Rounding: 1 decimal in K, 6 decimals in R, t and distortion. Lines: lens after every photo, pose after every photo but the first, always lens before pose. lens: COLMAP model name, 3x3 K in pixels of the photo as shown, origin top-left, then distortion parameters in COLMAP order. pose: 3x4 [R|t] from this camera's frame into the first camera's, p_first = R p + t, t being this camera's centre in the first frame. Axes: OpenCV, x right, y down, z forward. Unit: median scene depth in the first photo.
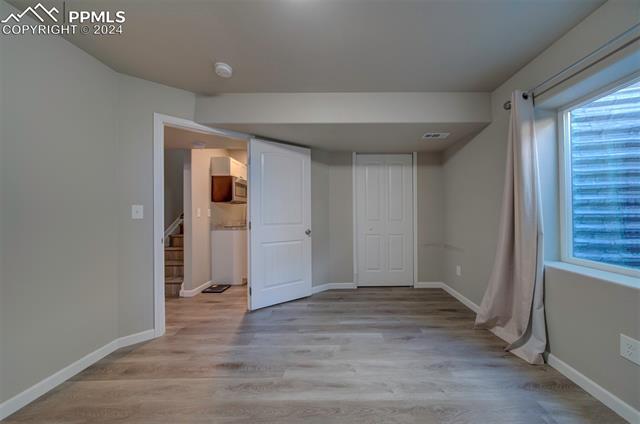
lens RADIAL K [[213.2, 0, 320.0], [0, 213.2, 212.0], [0, 0, 1]] dist [-0.000712, -0.000021]
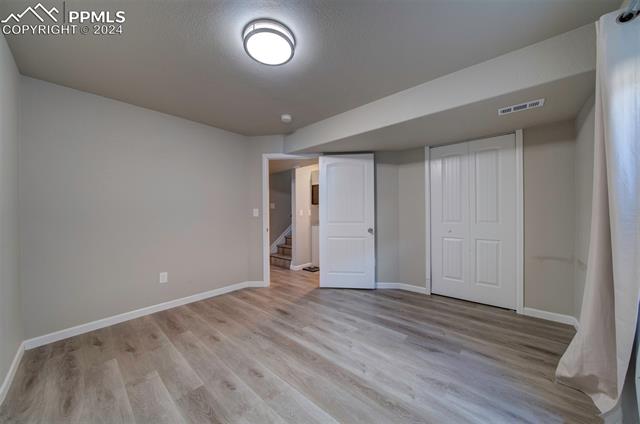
lens RADIAL K [[194.8, 0, 297.4], [0, 194.8, 213.1], [0, 0, 1]] dist [-0.009112, 0.000004]
pose [[0.761736, -0.001625, -0.647886, 0.376590], [0.006601, 0.999964, 0.005253, -0.002132], [0.647854, -0.008278, 0.761719, -0.001093]]
